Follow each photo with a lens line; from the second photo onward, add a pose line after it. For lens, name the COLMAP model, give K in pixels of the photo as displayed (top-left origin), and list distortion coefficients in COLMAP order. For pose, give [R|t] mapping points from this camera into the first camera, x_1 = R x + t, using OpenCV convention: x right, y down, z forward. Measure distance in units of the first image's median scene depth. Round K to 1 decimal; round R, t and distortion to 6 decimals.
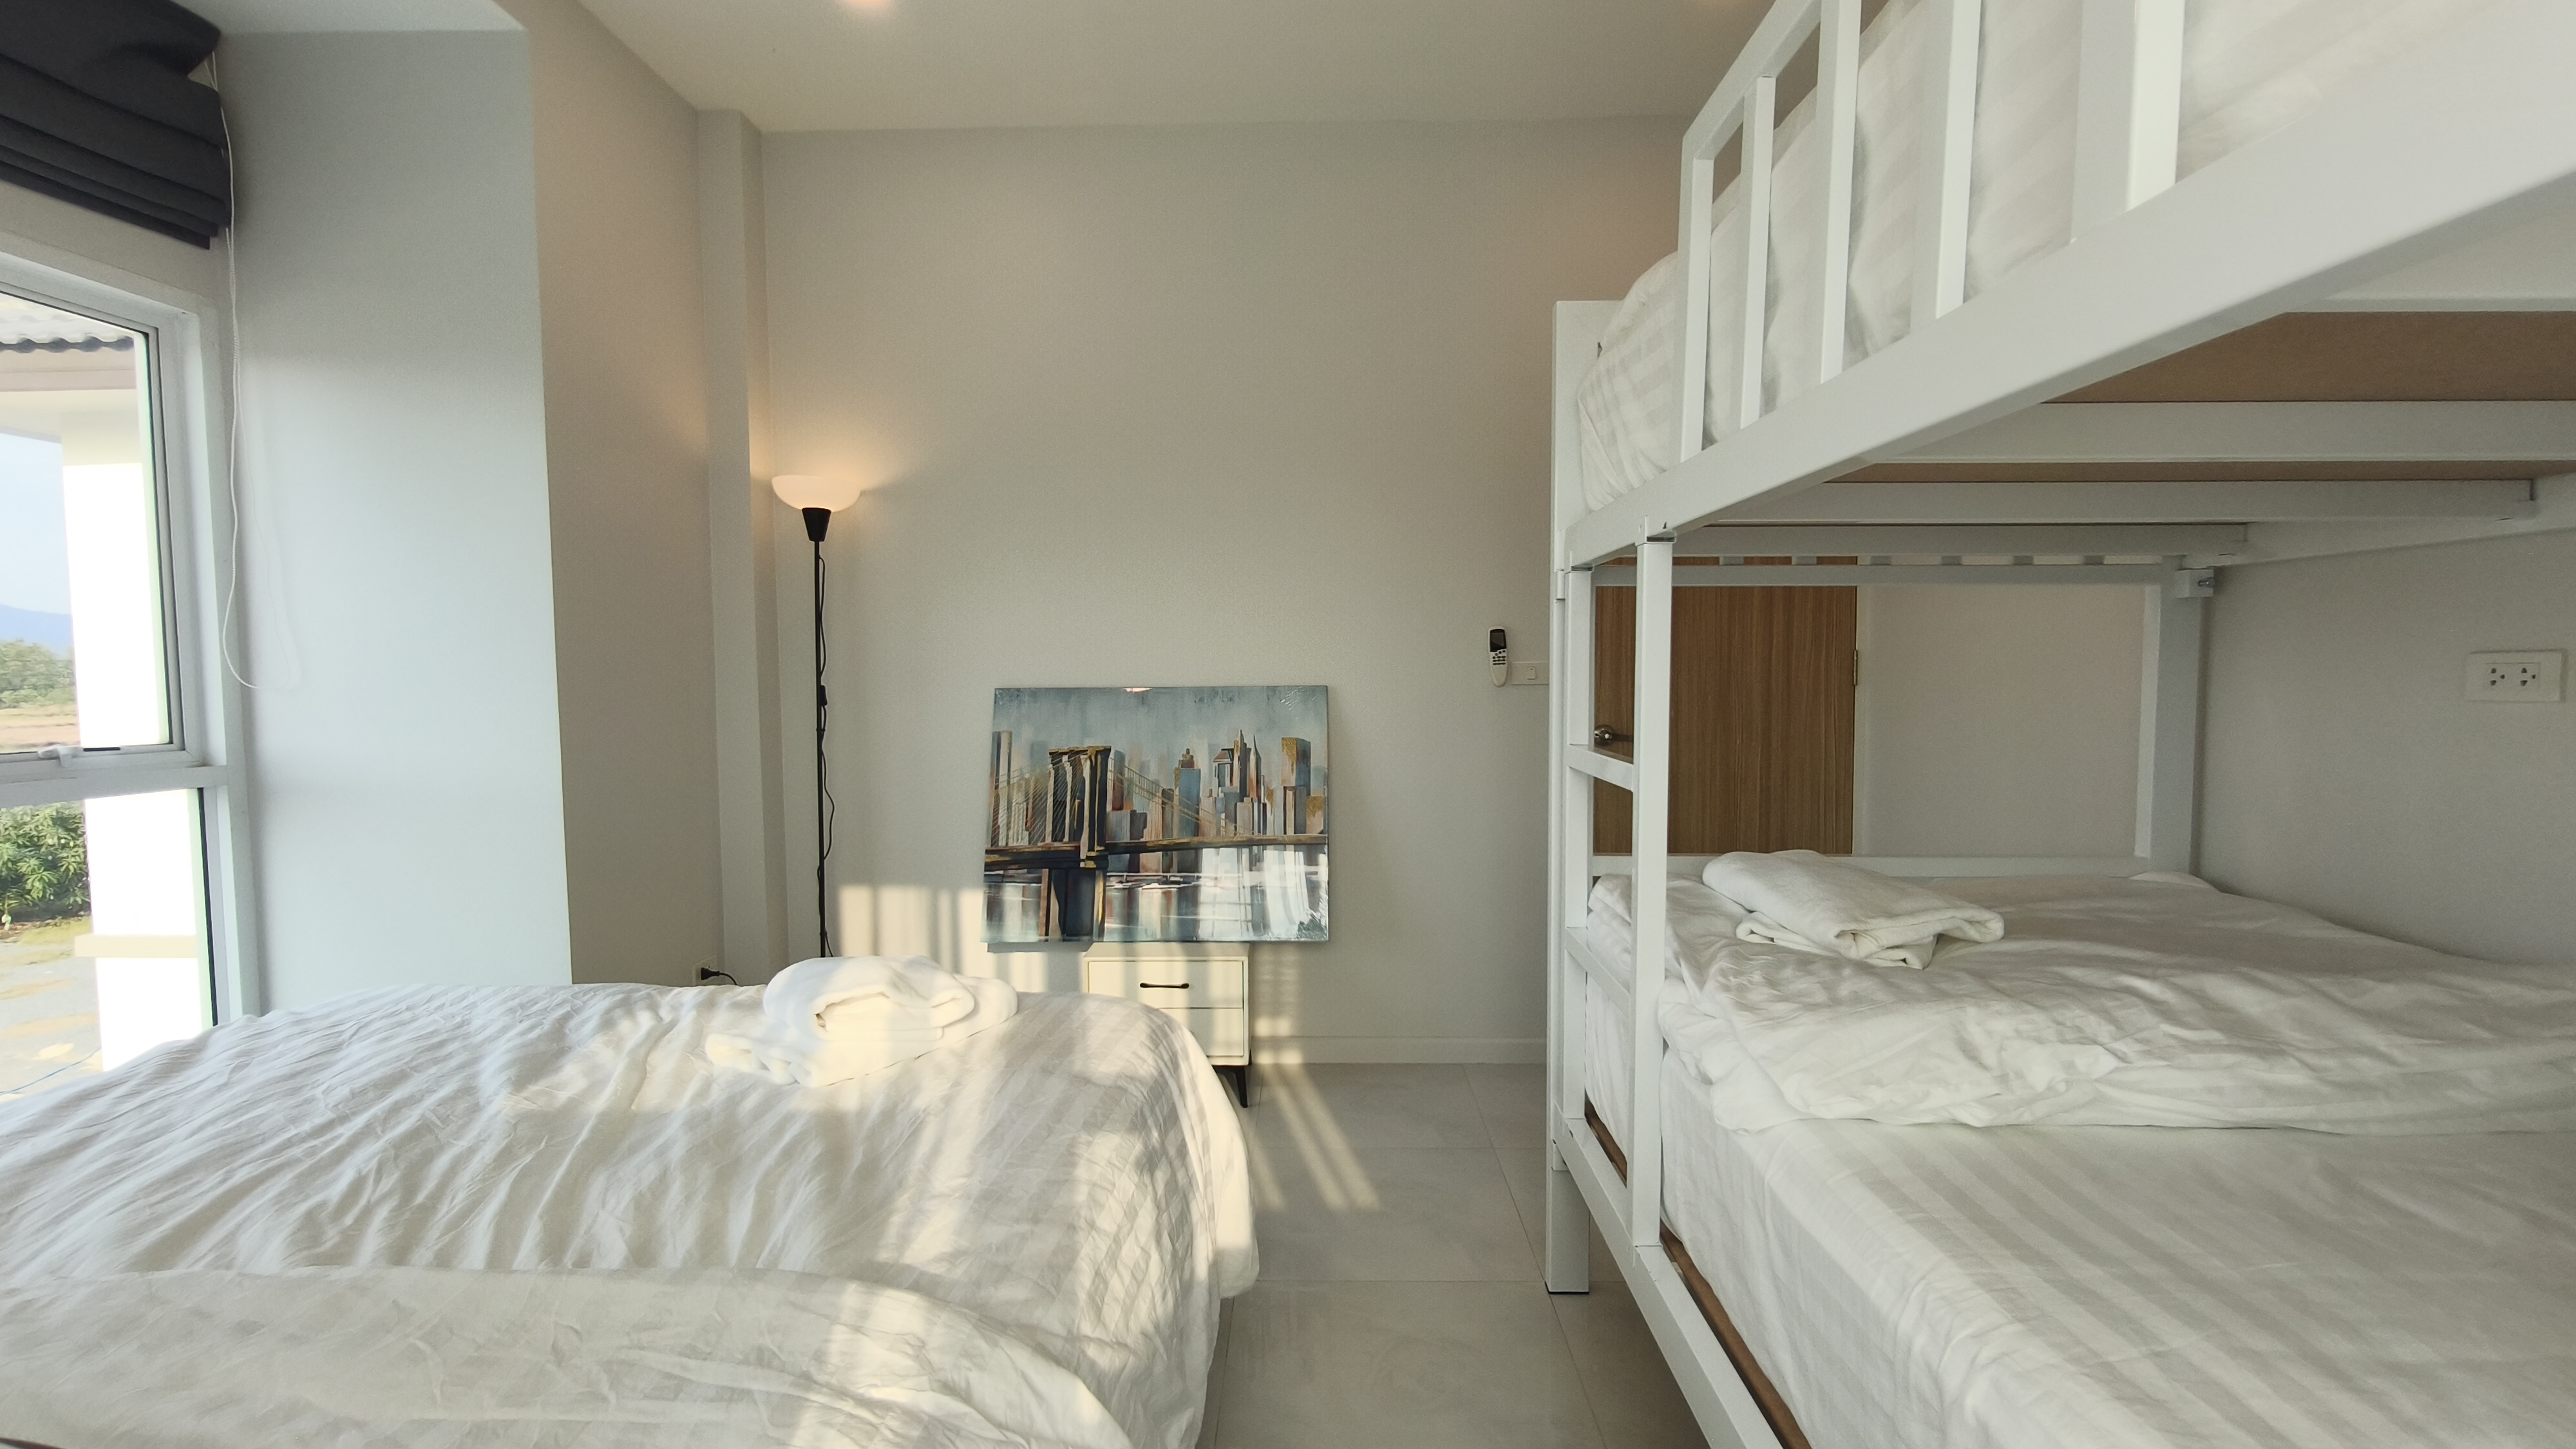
lens RADIAL K [[1101.0, 0, 1278.1], [0, 1101.0, 733.8], [0, 0, 1]] dist [-0.006138, 0.003018]
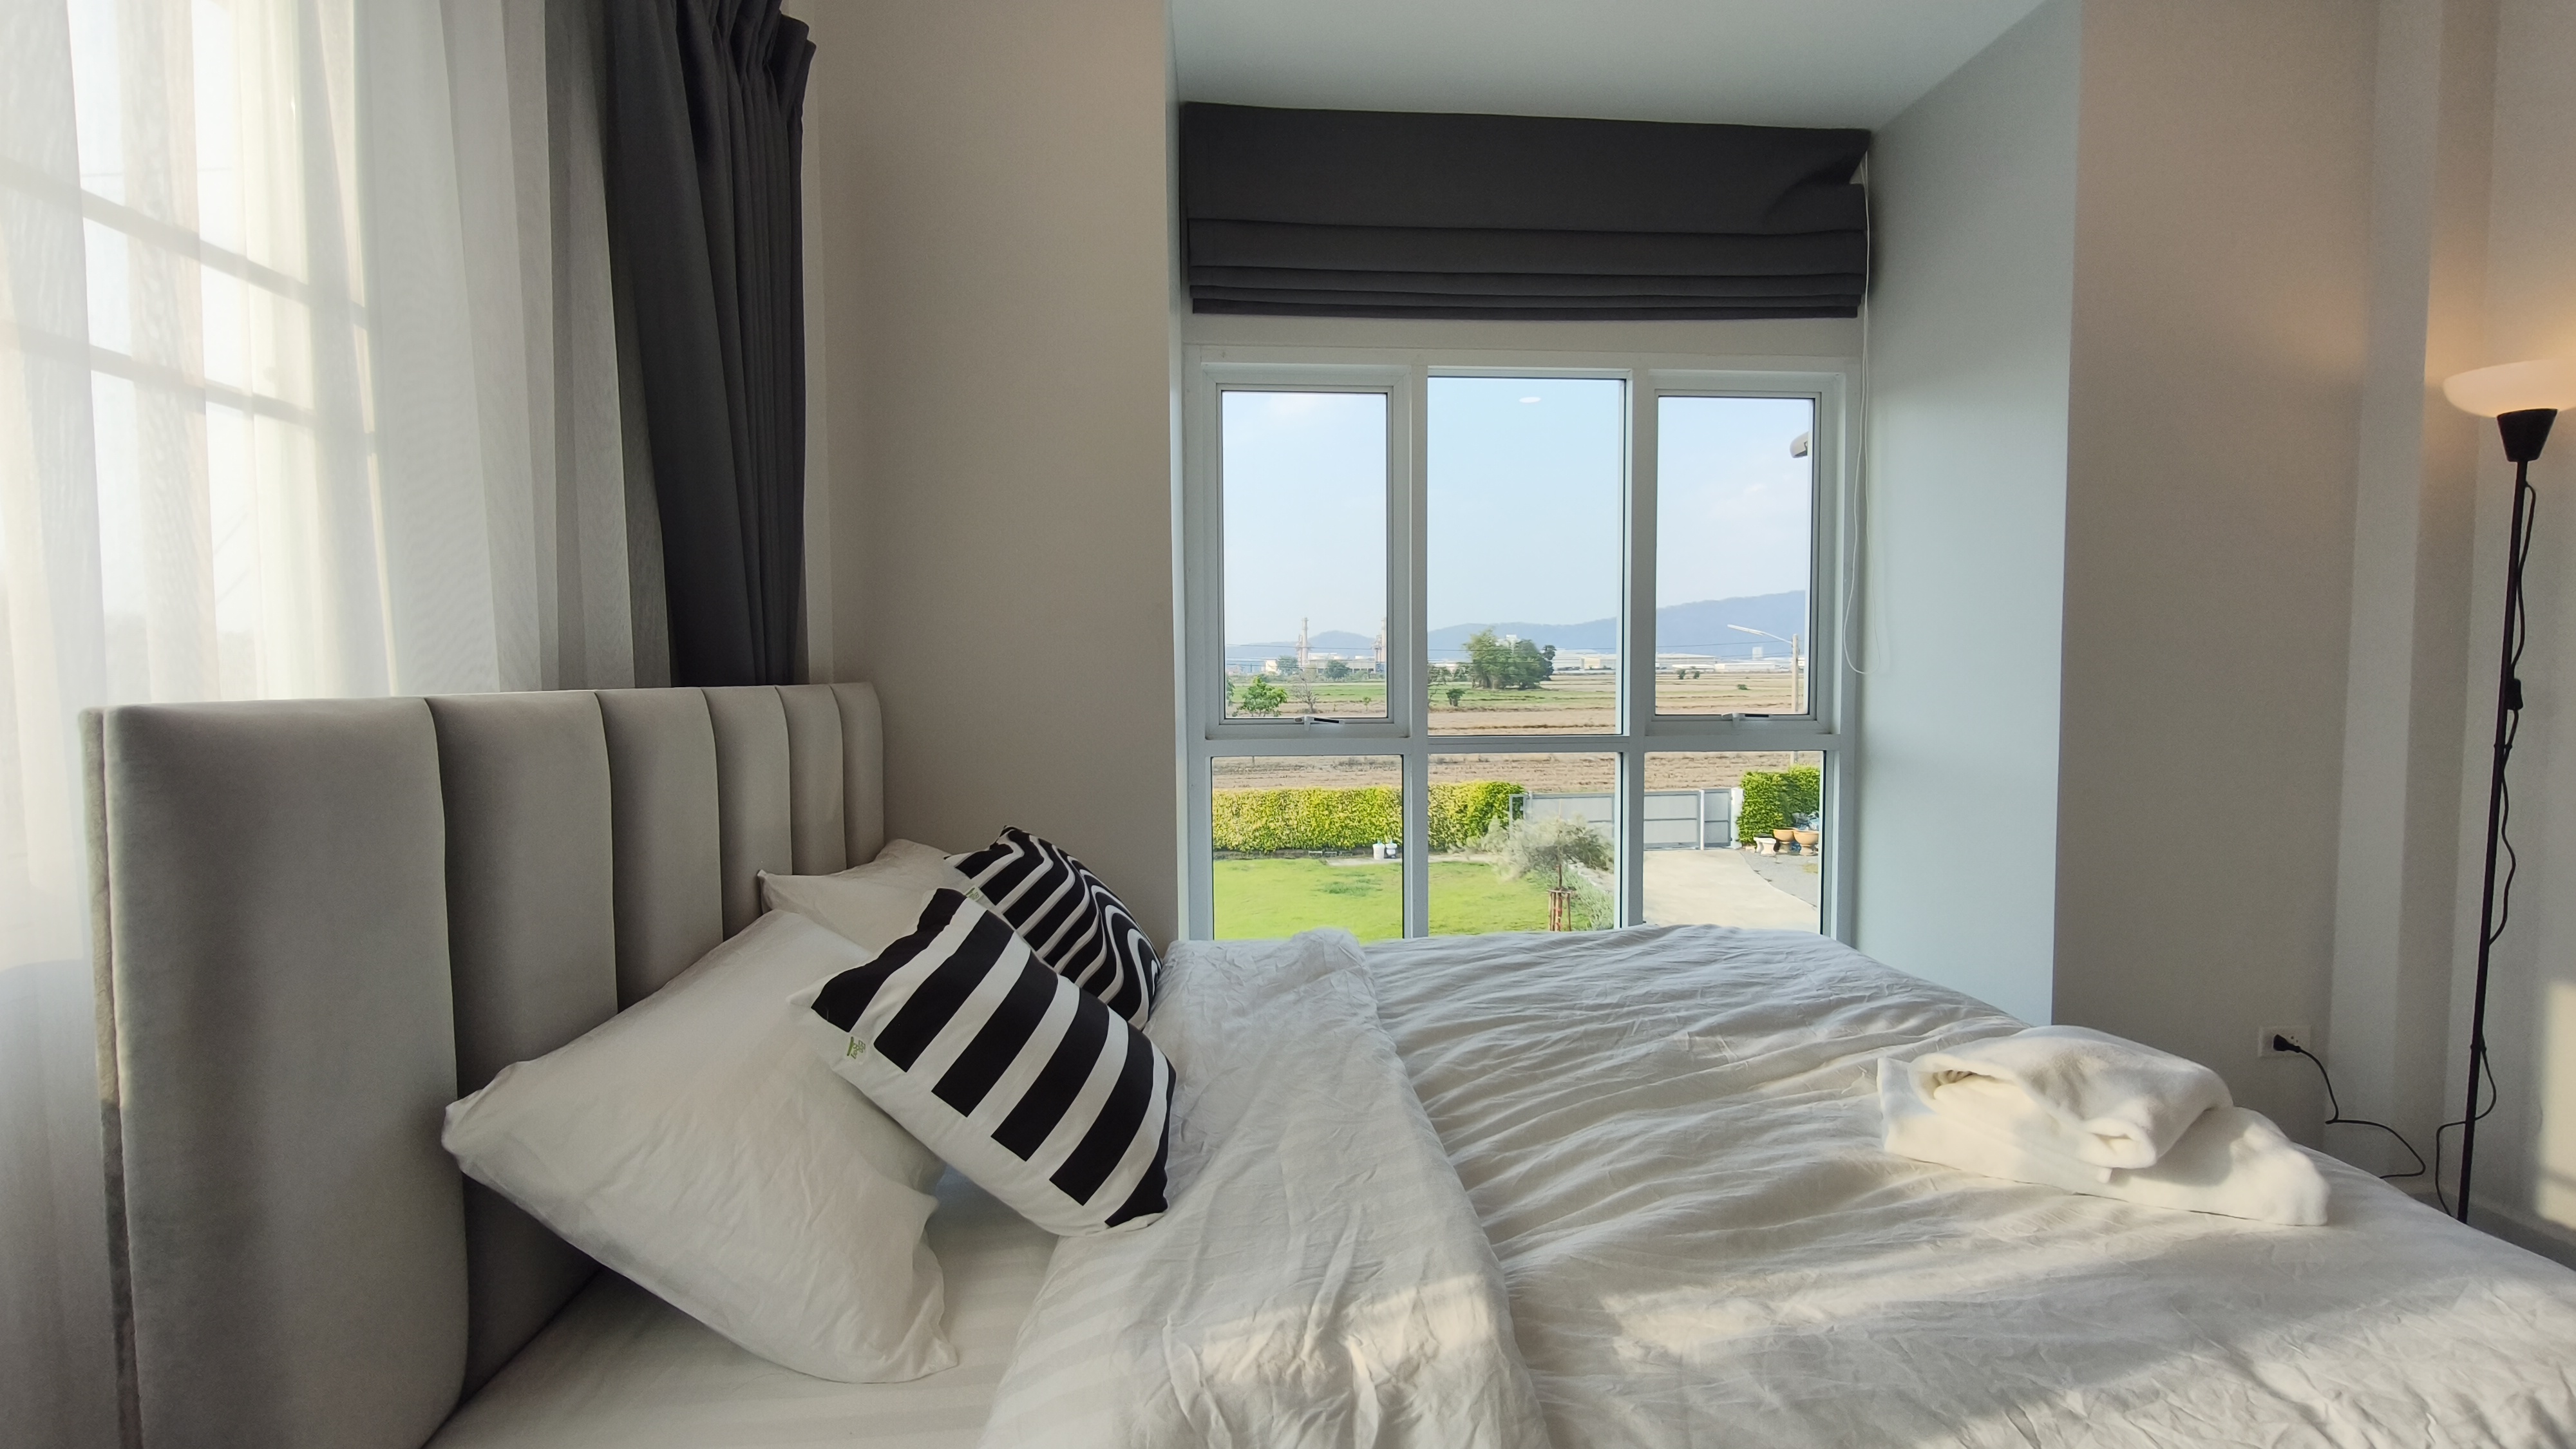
lens RADIAL K [[1101.0, 0, 1290.7], [0, 1101.0, 715.3], [0, 0, 1]] dist [-0.006138, 0.003018]
pose [[0.102136, 0.052053, -0.993408, 0.315583], [-0.056005, 0.997347, 0.046502, -0.023962], [0.993193, 0.050886, 0.104780, 0.392464]]
